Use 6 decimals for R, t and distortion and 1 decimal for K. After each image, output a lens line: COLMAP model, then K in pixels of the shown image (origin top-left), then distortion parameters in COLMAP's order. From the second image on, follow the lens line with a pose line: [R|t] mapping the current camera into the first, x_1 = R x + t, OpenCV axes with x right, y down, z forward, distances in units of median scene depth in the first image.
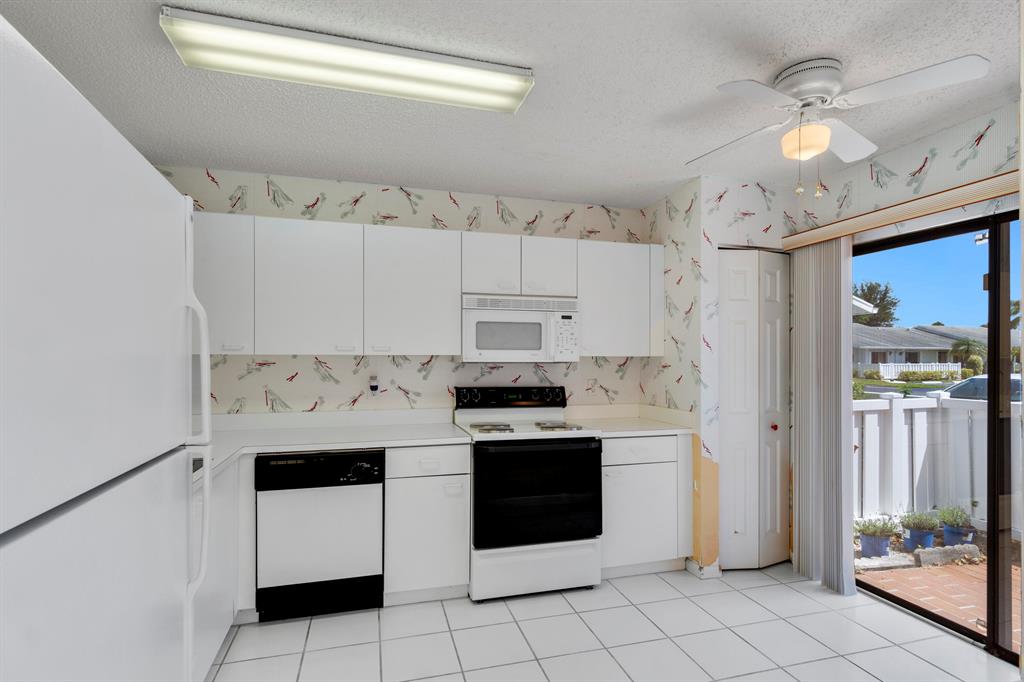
lens RADIAL K [[503.3, 0, 511.1], [0, 503.3, 350.5], [0, 0, 1]] dist [0.001553, -0.000065]
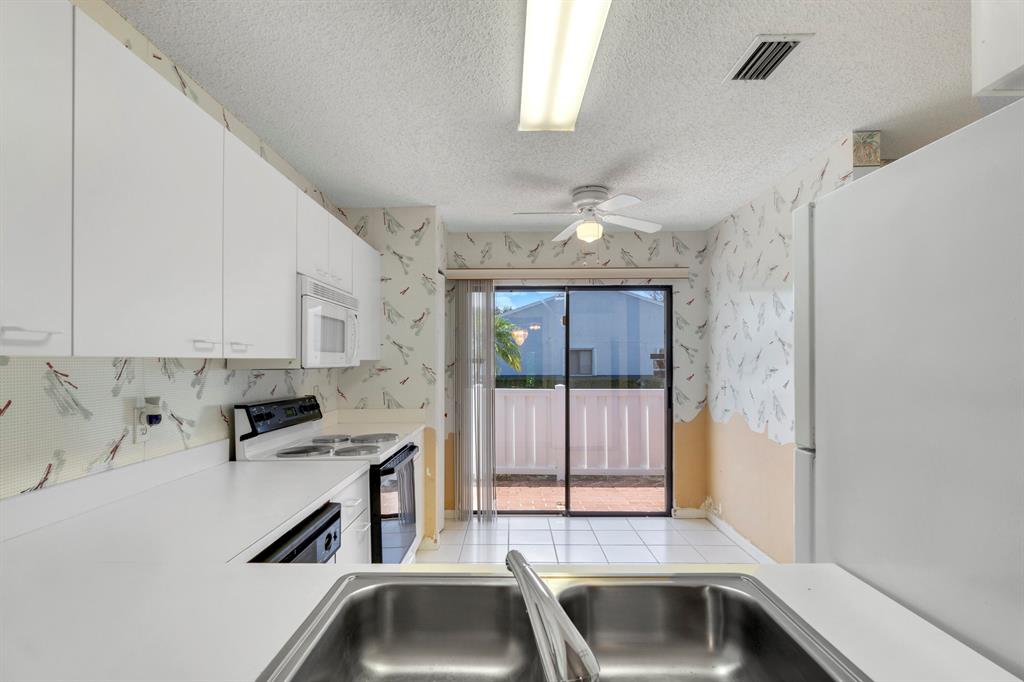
lens RADIAL K [[503.3, 0, 510.2], [0, 503.3, 349.7], [0, 0, 1]] dist [0.001553, -0.000065]
pose [[0.288696, 0.019633, 0.957219, -0.662074], [-0.017051, 0.999737, -0.015363, 0.002234], [-0.957269, -0.011886, 0.288955, 0.470386]]
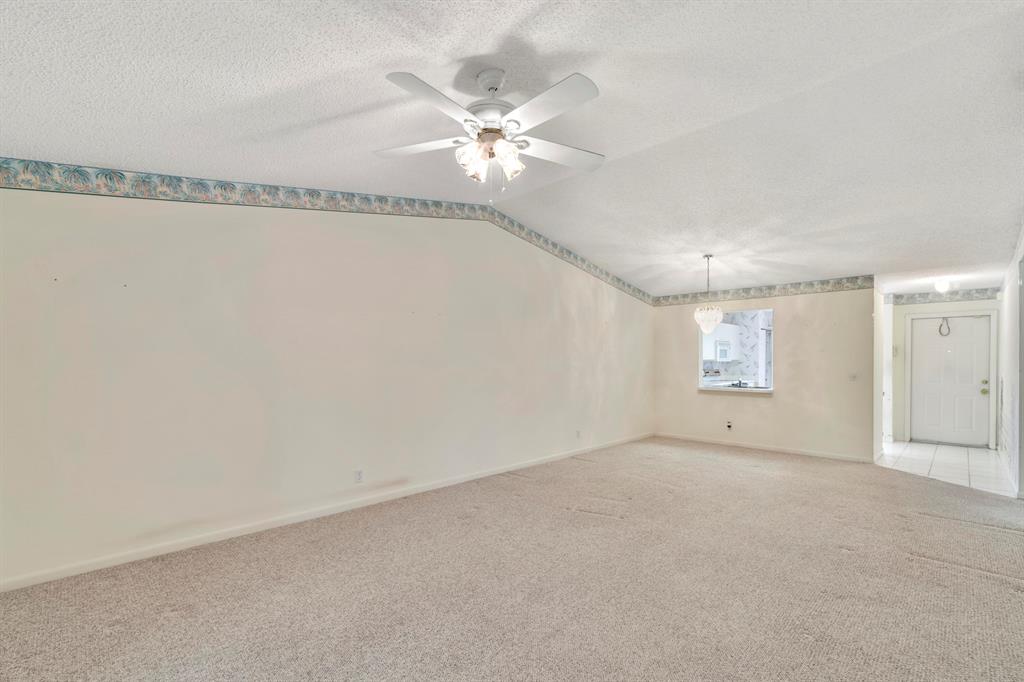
lens RADIAL K [[444.3, 0, 511.7], [0, 444.3, 349.3], [0, 0, 1]] dist [-0.002928, -0.000790]
pose [[0.886659, 0.015832, 0.462154, -2.505937], [-0.019669, 0.999800, 0.003486, -0.039225], [-0.462006, -0.012182, 0.886793, -0.934527]]
